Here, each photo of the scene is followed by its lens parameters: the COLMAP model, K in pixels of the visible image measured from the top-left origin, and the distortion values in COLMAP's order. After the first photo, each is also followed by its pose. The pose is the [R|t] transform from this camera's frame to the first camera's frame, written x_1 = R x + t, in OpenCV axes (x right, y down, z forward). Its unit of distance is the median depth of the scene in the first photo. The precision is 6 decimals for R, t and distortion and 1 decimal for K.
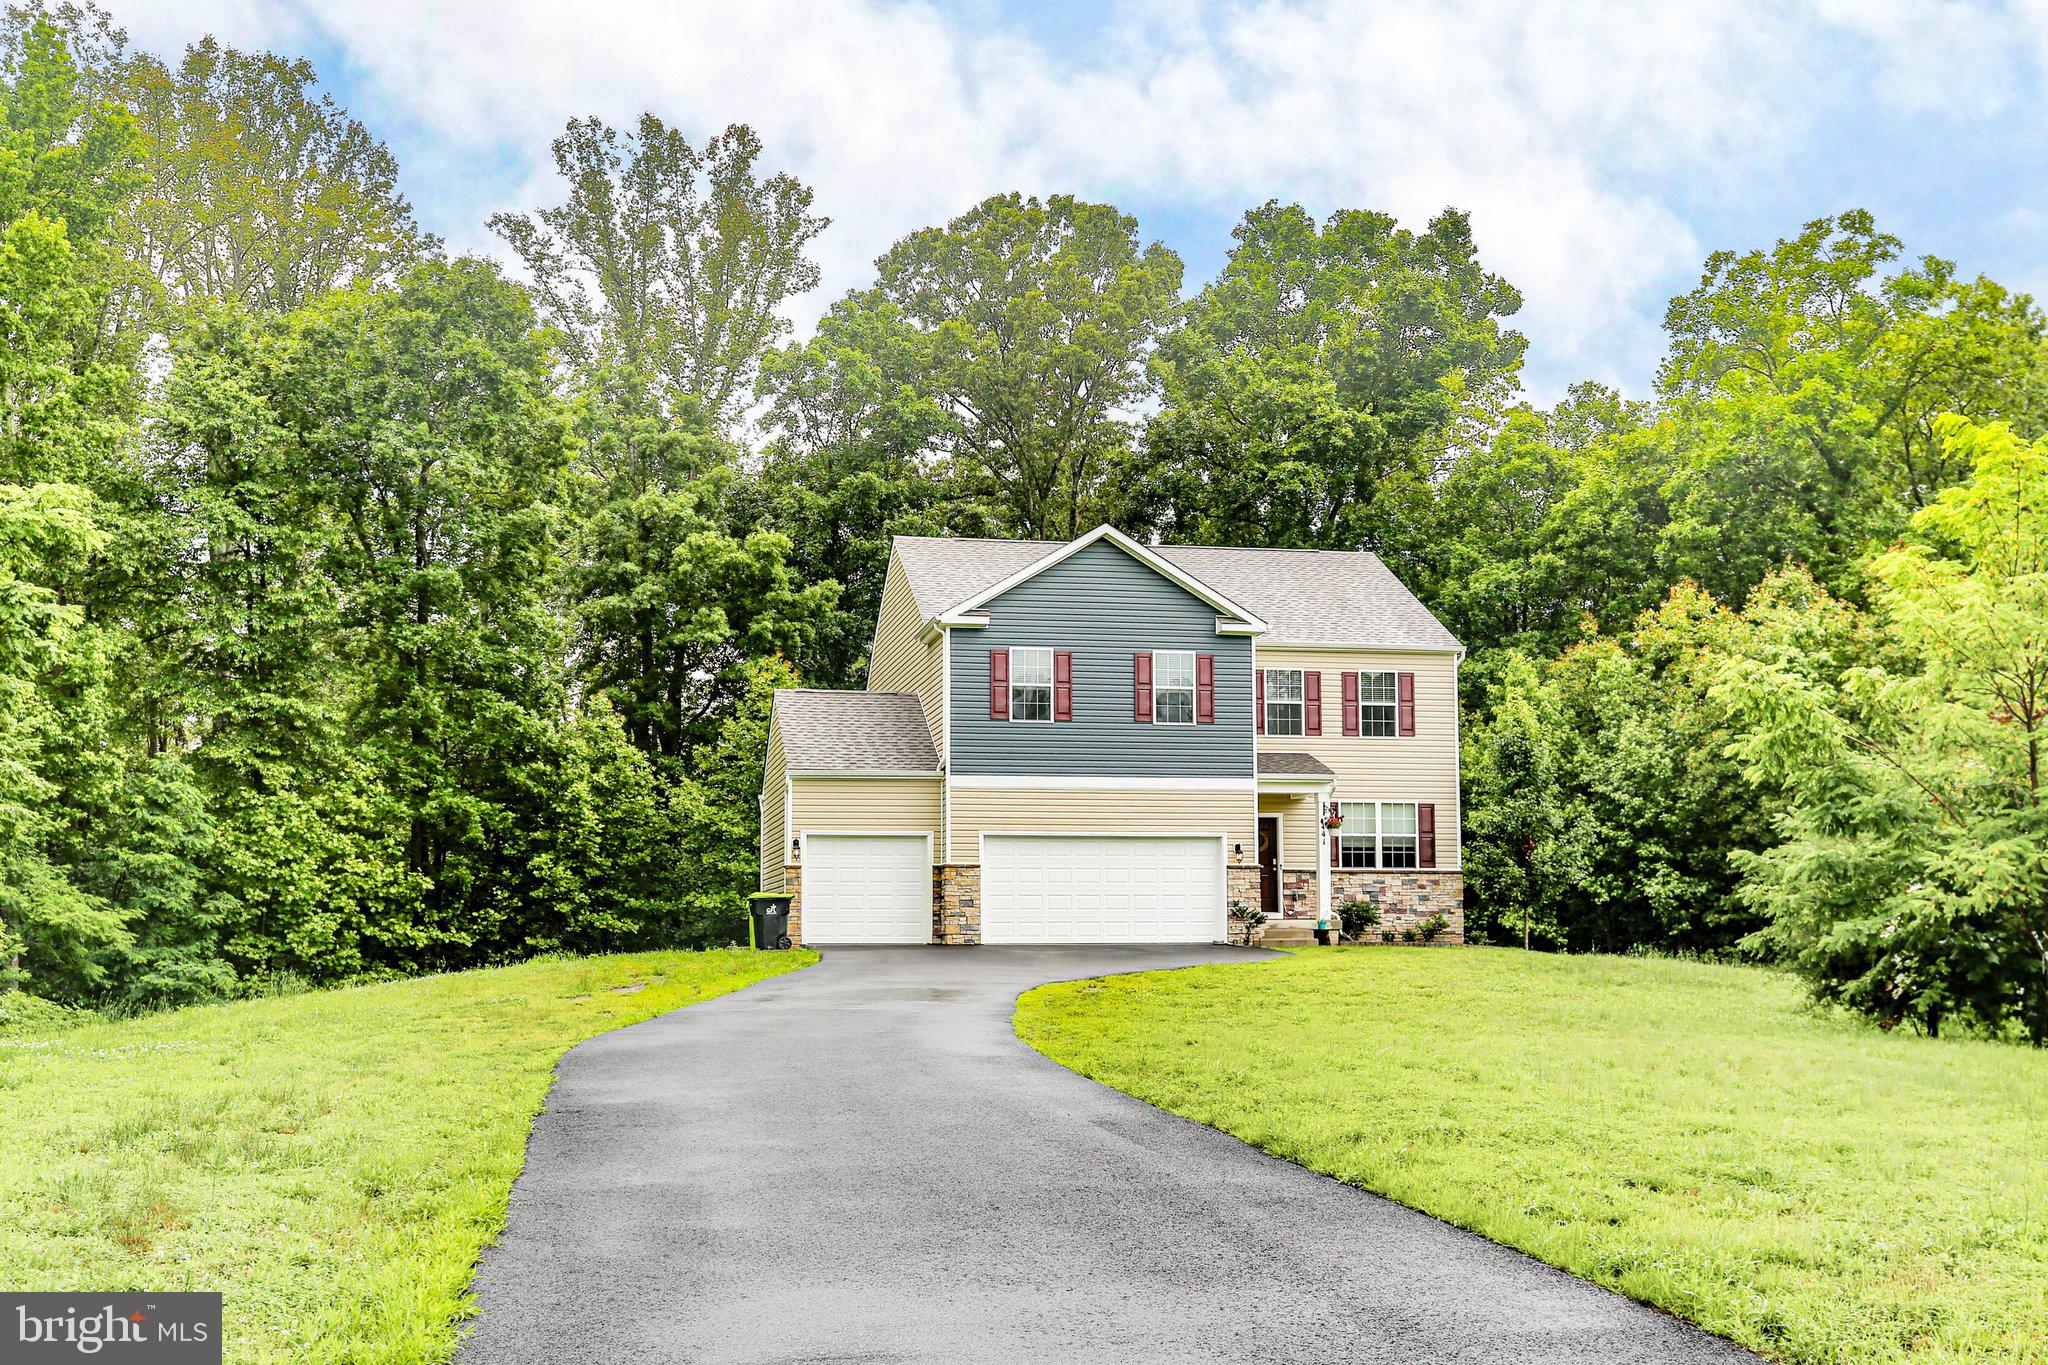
lens RADIAL K [[2121.6, 0, 1023.8], [0, 2121.6, 683.8], [0, 0, 1]] dist [-0.007311, 0.000000]
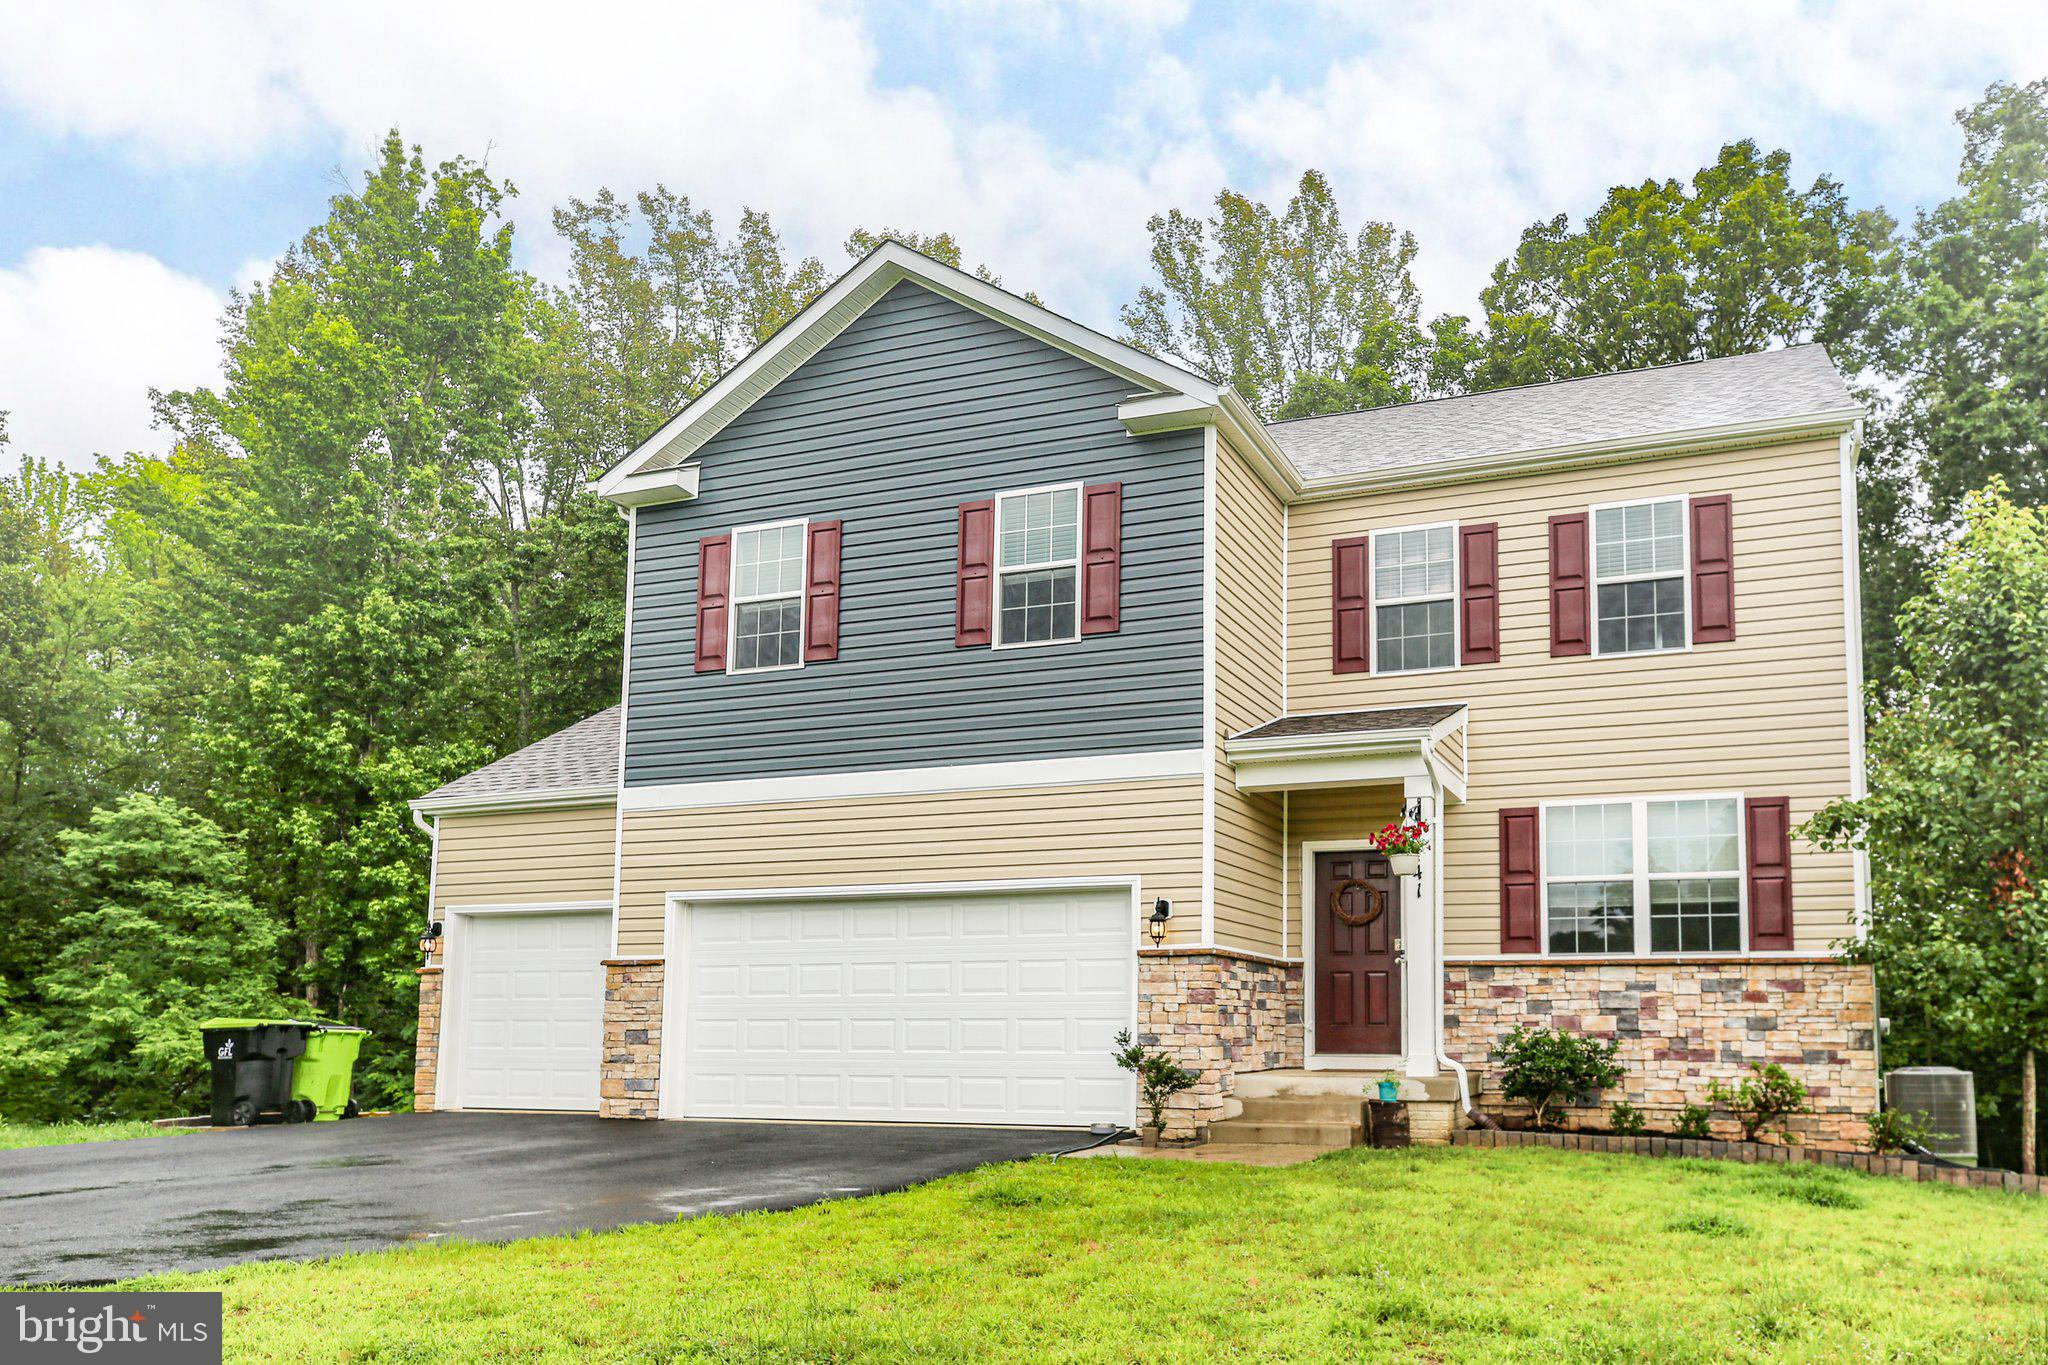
lens RADIAL K [[1624.2, 0, 1060.1], [0, 1624.2, 854.1], [0, 0, 1]] dist [0.007113, -0.000605]
pose [[0.850535, -0.055623, -0.522968, 0.240441], [0.055171, 0.998341, -0.016455, 0.065983], [0.523016, -0.014857, 0.852193, 0.662625]]
